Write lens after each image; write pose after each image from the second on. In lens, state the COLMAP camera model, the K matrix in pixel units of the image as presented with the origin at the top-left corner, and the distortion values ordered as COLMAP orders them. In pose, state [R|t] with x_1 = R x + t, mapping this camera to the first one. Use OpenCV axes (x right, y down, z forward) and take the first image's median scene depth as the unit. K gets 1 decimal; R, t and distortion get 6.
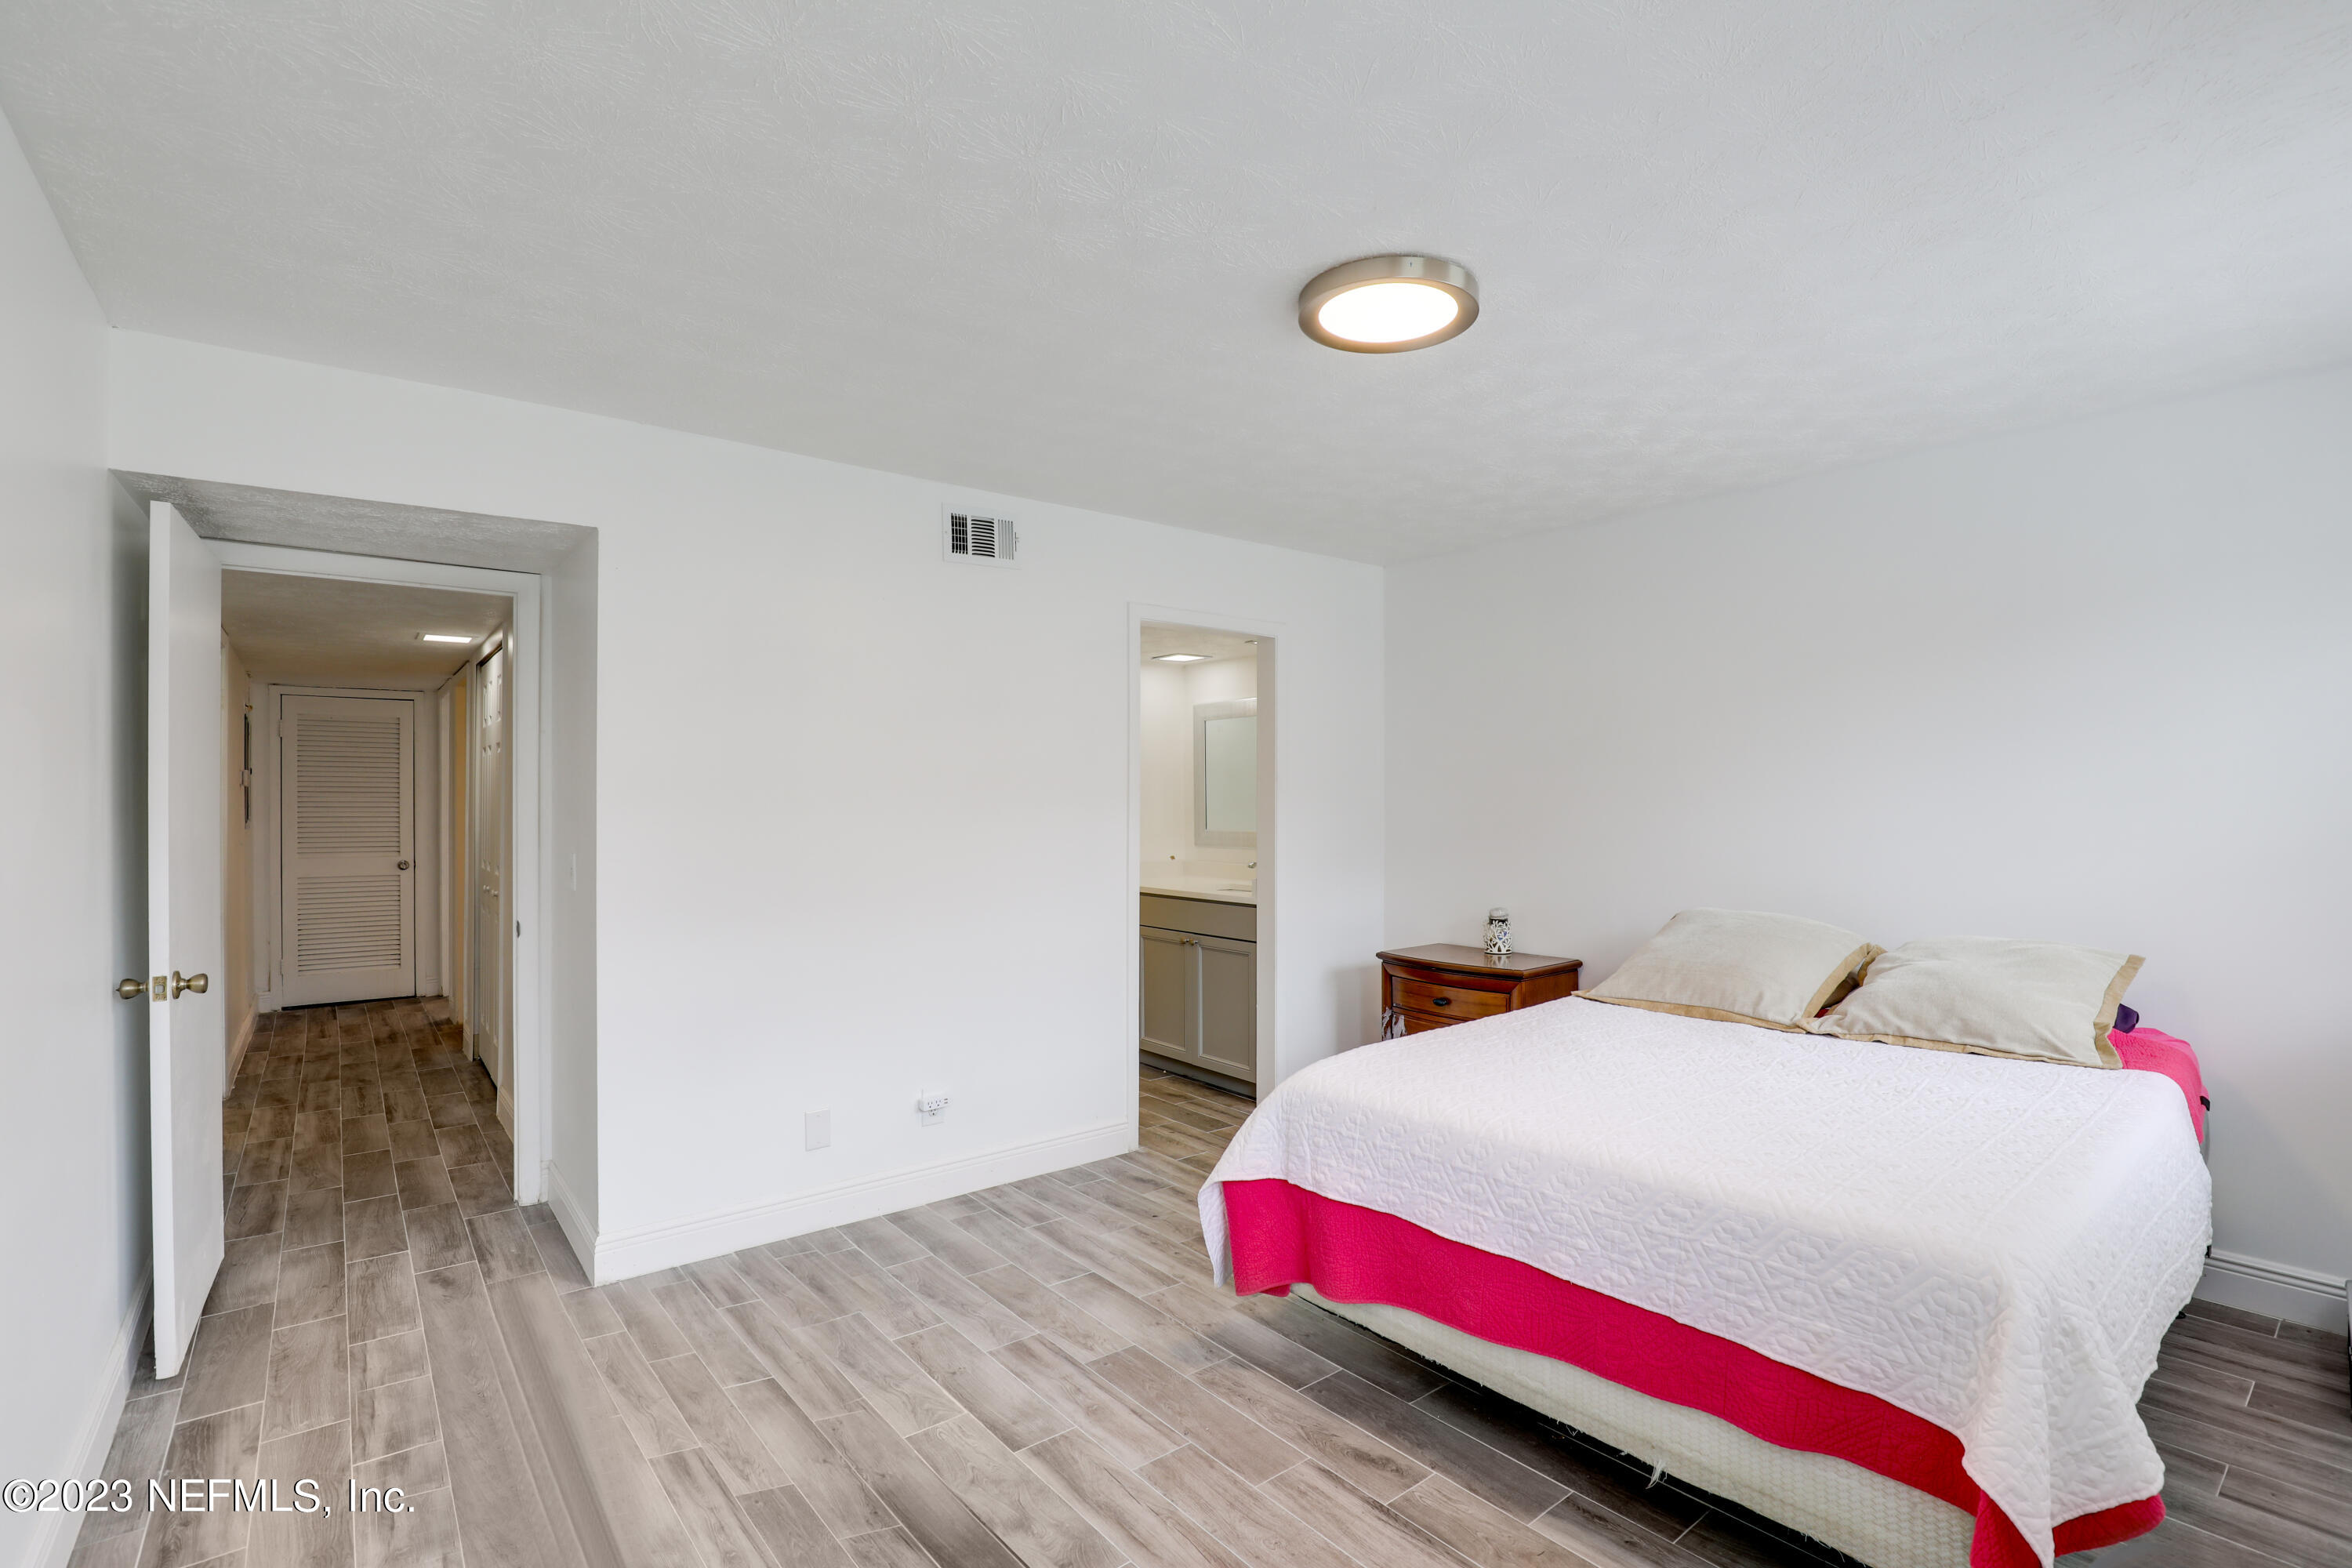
lens RADIAL K [[1084.1, 0, 1185.6], [0, 1084.1, 795.1], [0, 0, 1]] dist [-0.029962, 0.004982]
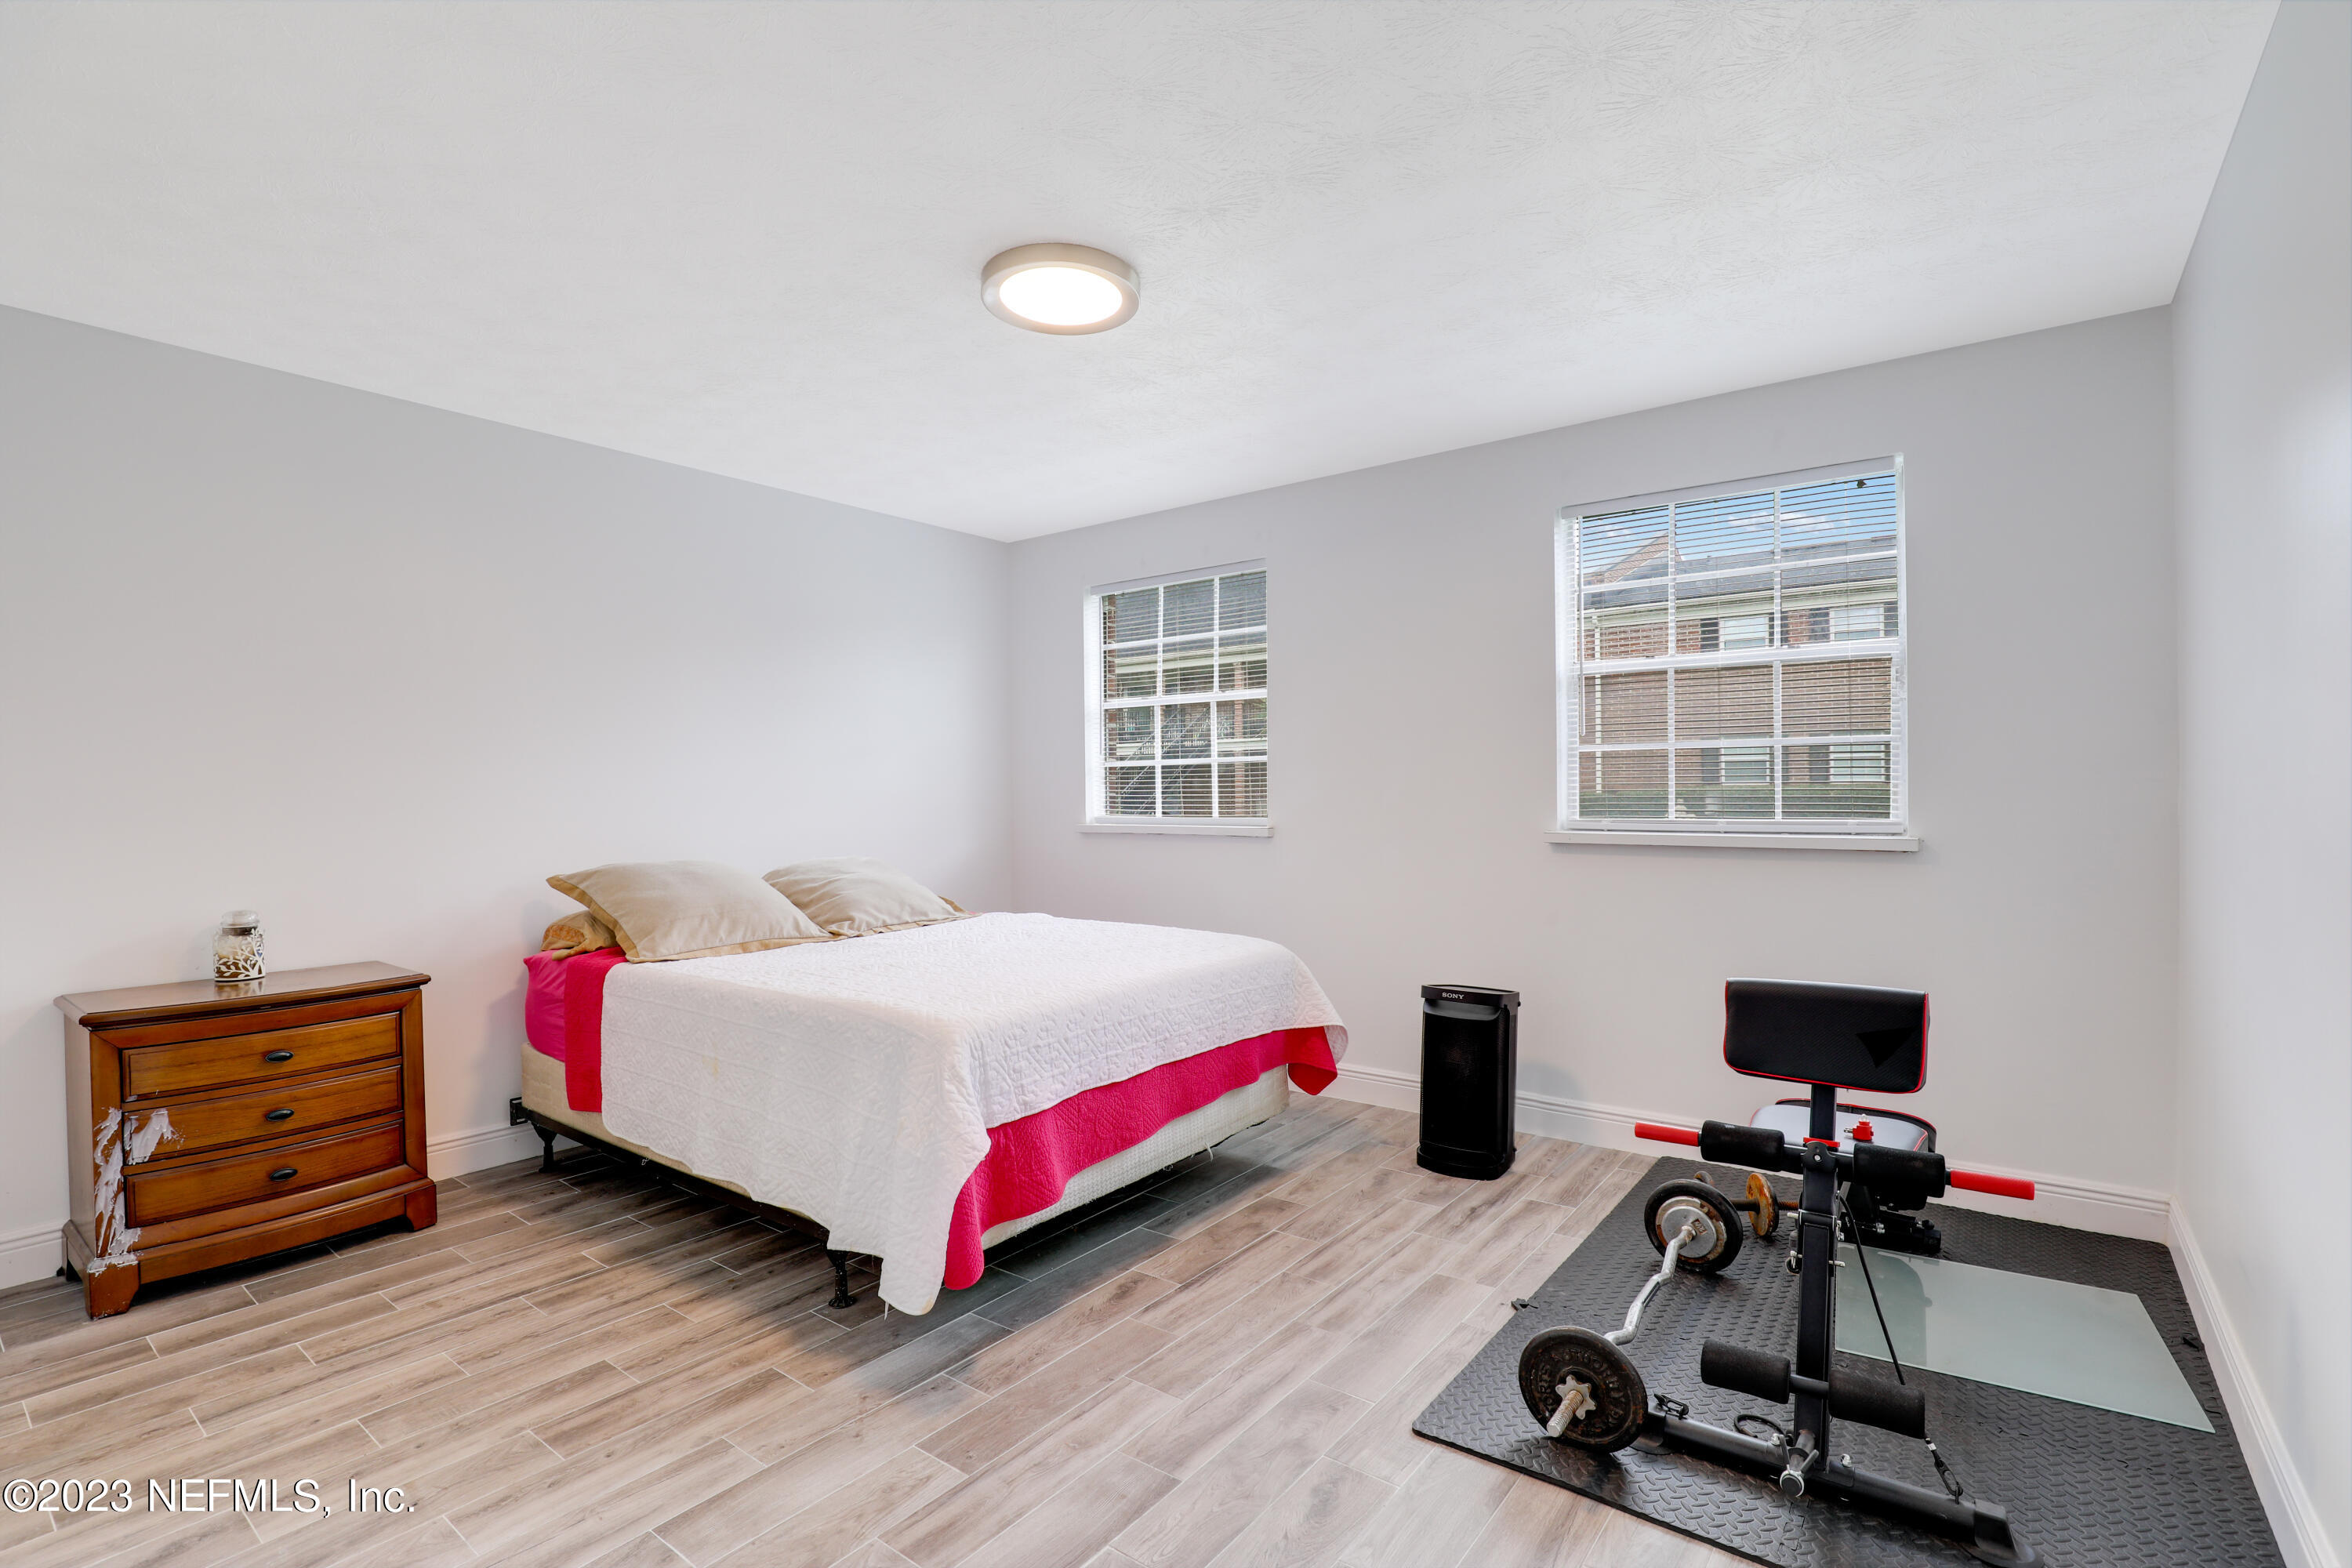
lens RADIAL K [[1084.1, 0, 1187.2], [0, 1084.1, 788.6], [0, 0, 1]] dist [-0.029962, 0.004982]
pose [[-0.238692, 0.006465, 0.971074, -0.910181], [0.001691, 0.999979, -0.006242, 0.065446], [-0.971094, 0.000152, -0.238698, 1.104805]]
